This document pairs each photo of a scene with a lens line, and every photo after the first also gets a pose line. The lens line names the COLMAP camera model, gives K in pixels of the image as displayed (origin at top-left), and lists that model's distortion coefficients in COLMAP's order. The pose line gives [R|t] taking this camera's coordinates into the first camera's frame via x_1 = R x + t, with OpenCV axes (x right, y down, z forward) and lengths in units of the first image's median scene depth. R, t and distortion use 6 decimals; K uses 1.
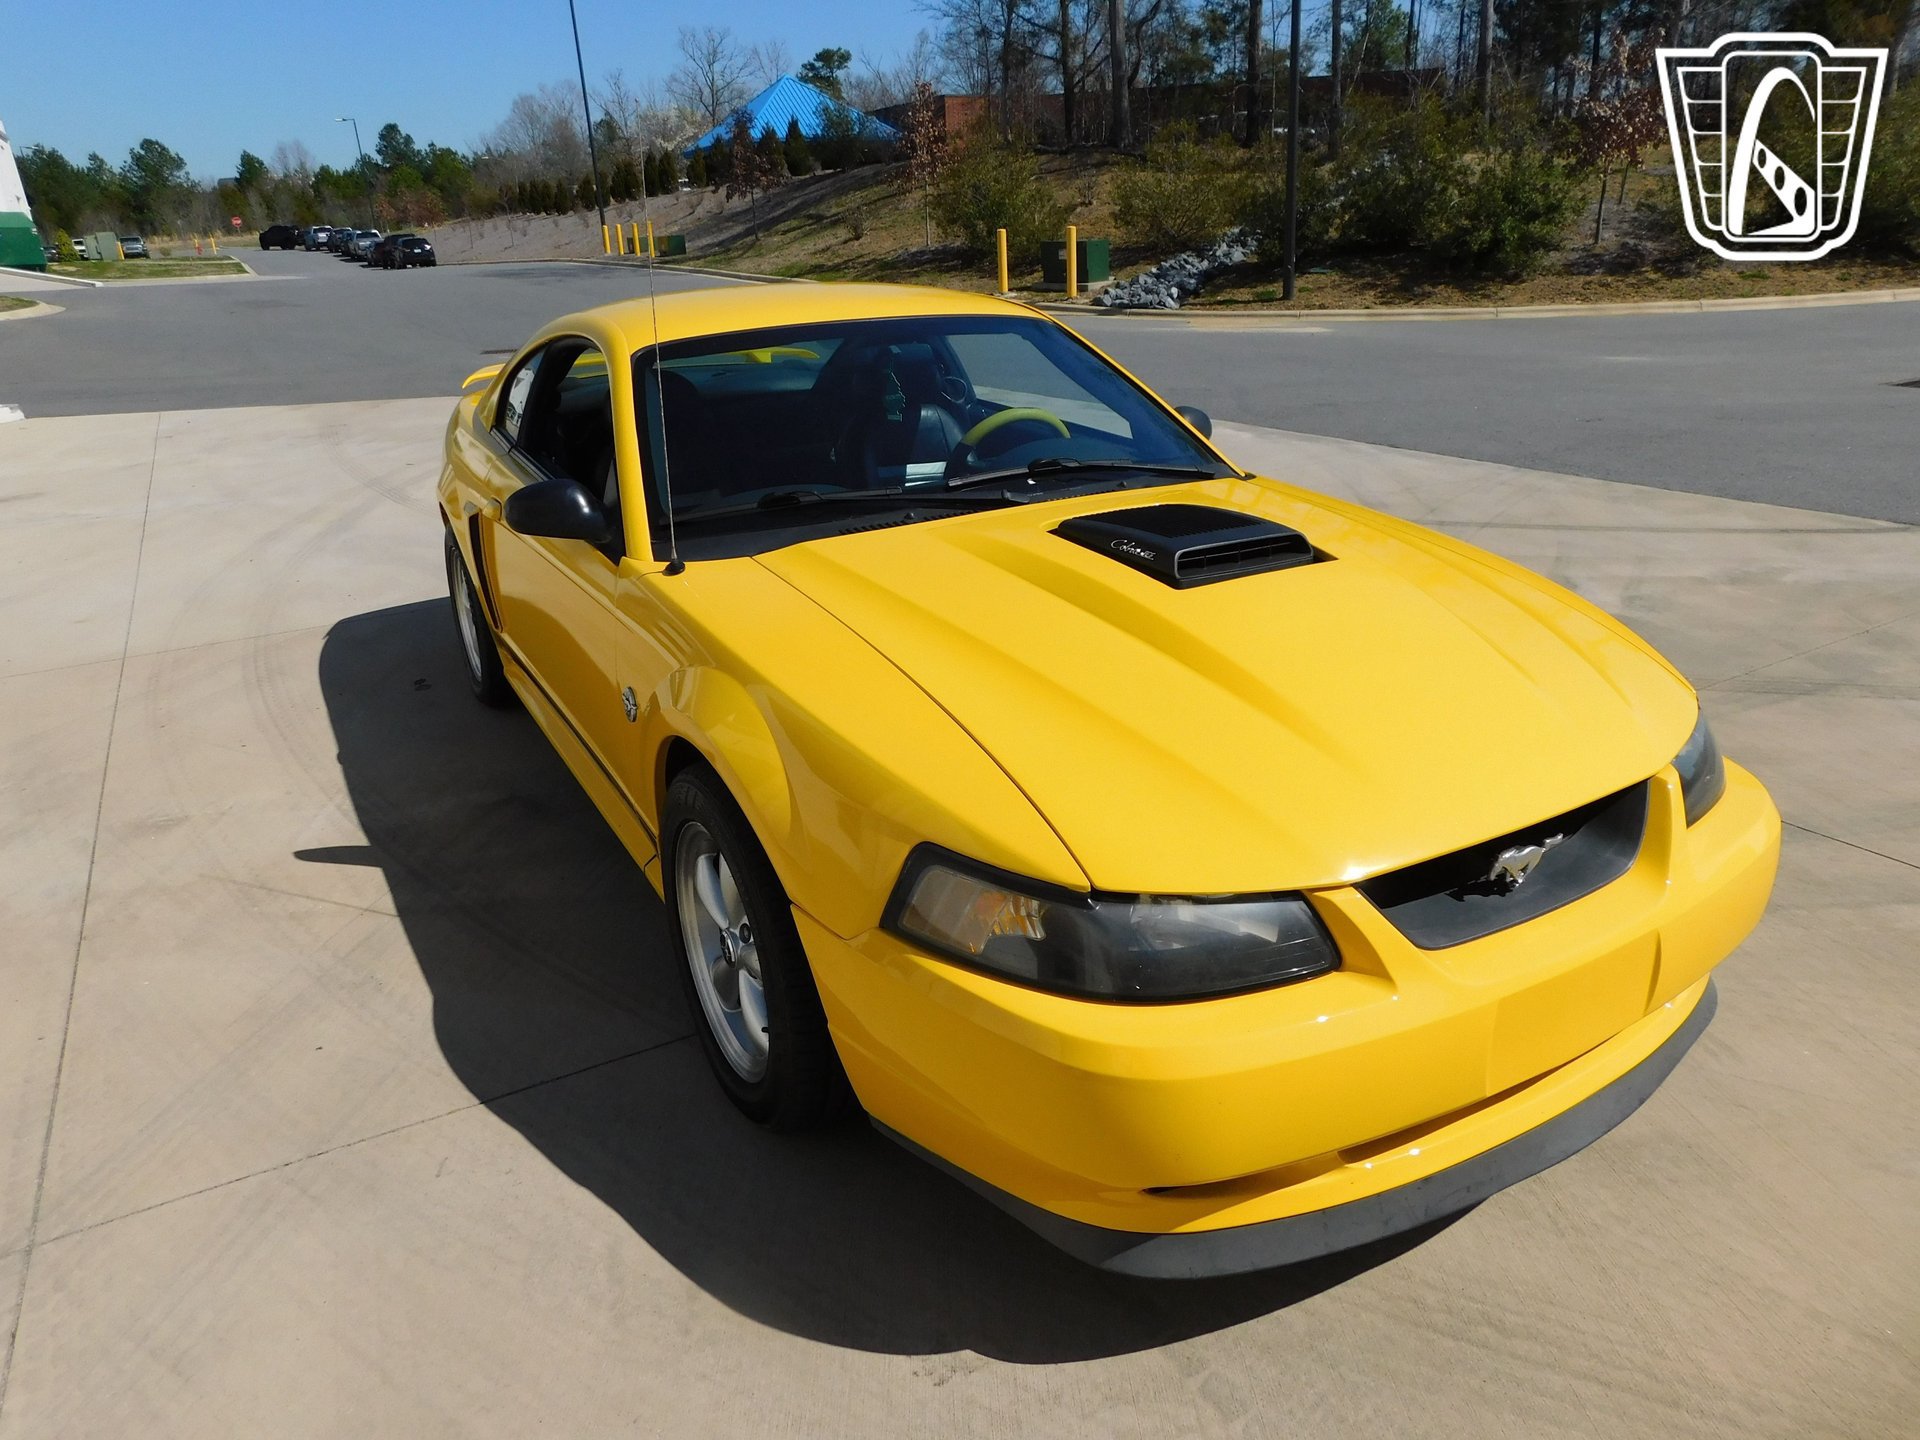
lens RADIAL K [[1266.2, 0, 941.8], [0, 1266.2, 725.8], [0, 0, 1]] dist [-0.077921, 0.057389]
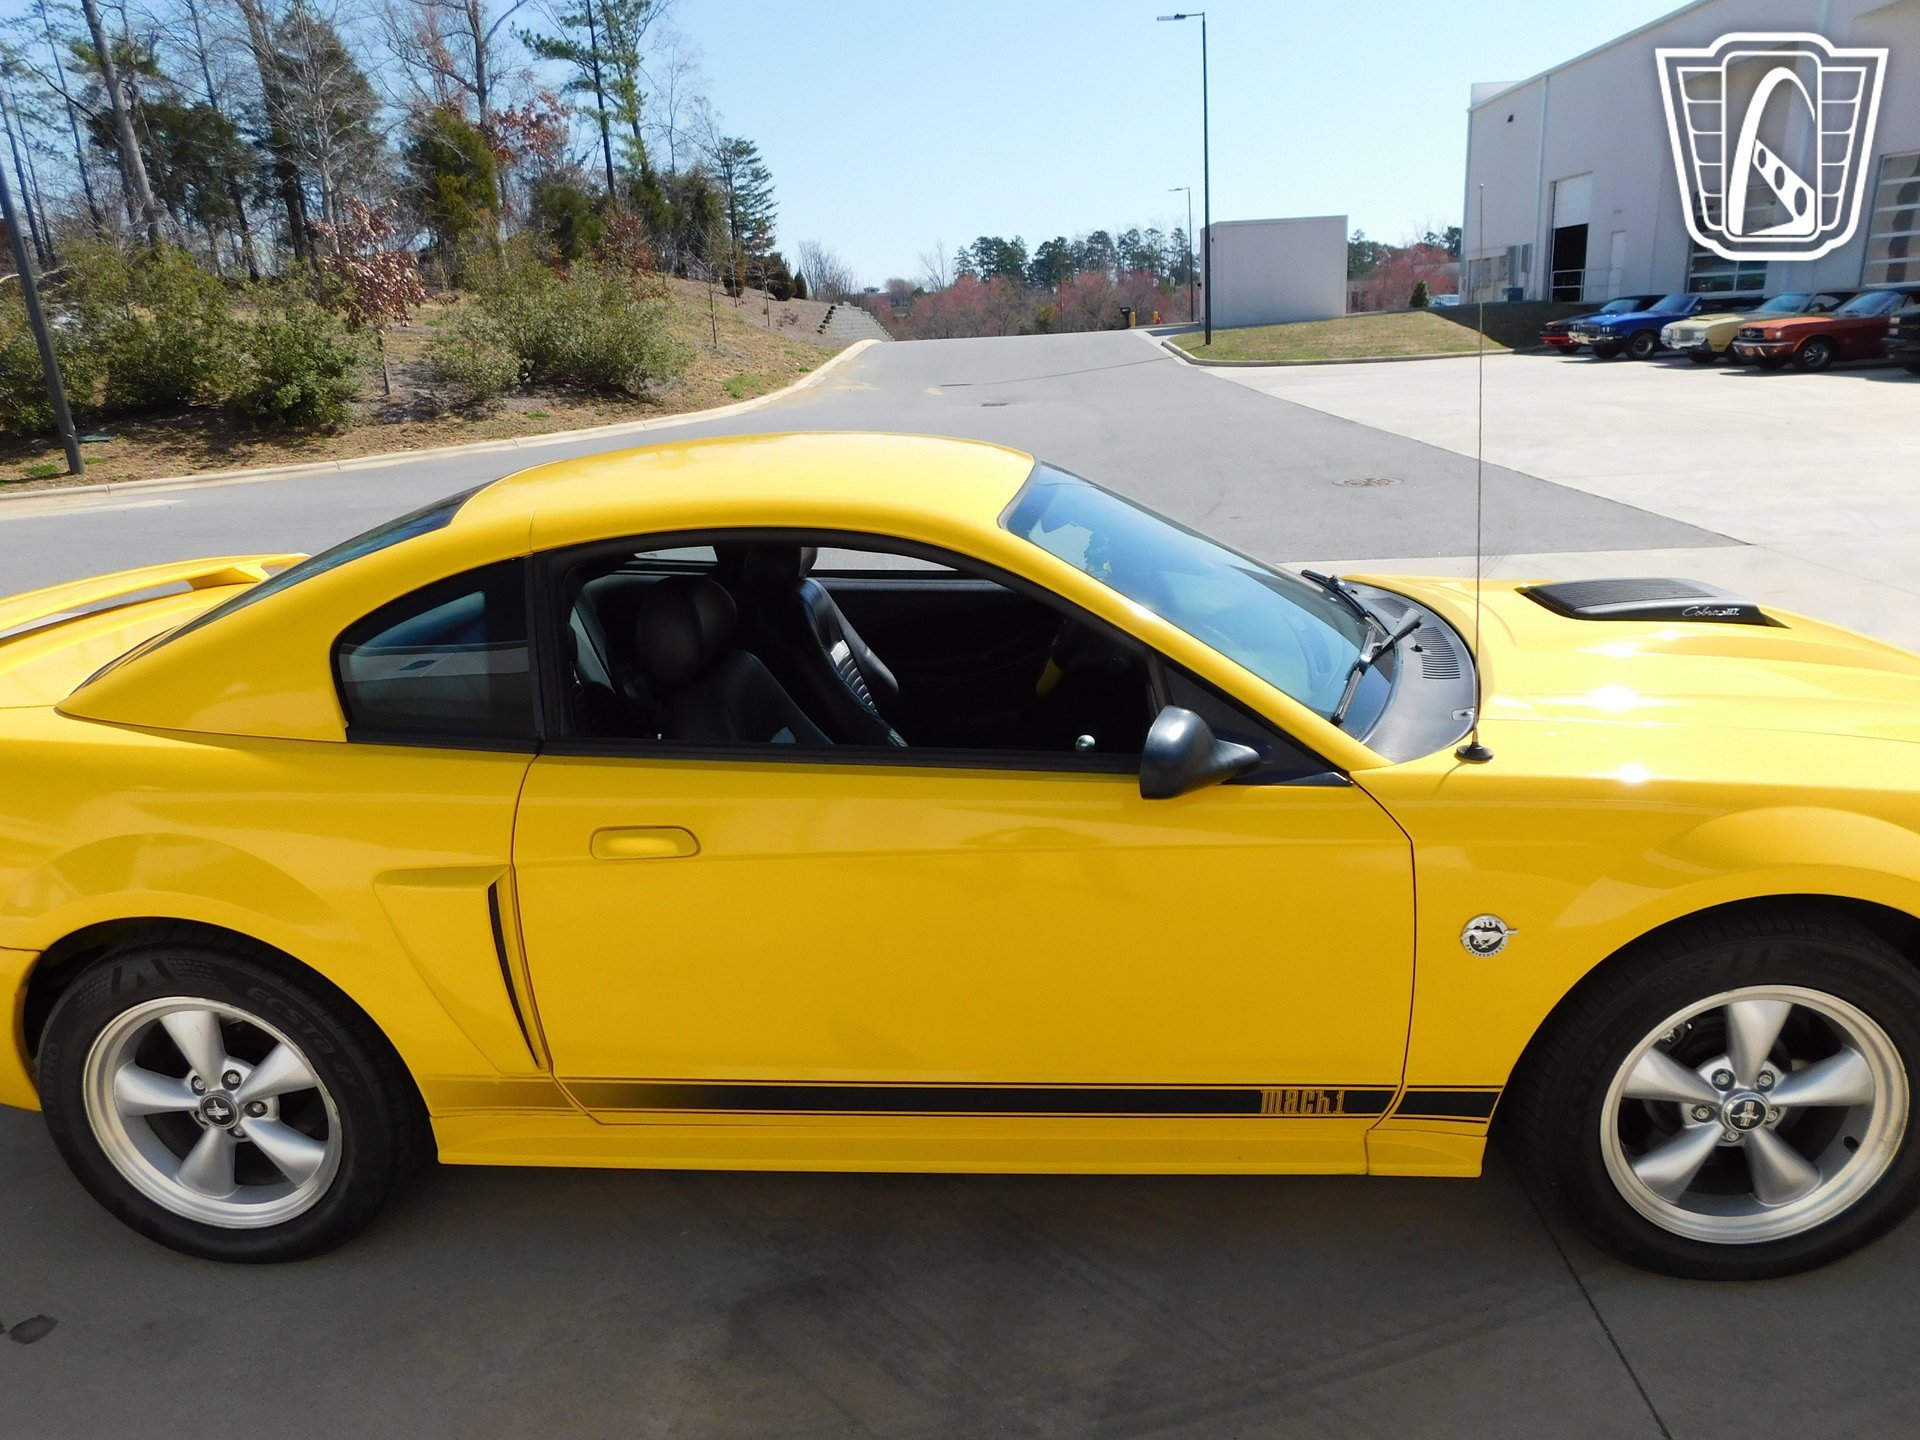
lens RADIAL K [[1271.7, 0, 945.8], [0, 1271.7, 721.8], [0, 0, 1]] dist [-0.082395, 0.061636]
pose [[0.544599, -0.231032, 0.806248, -0.548014], [0.324648, 0.944440, 0.051339, -0.155200], [-0.773314, 0.233788, 0.589345, 0.408114]]
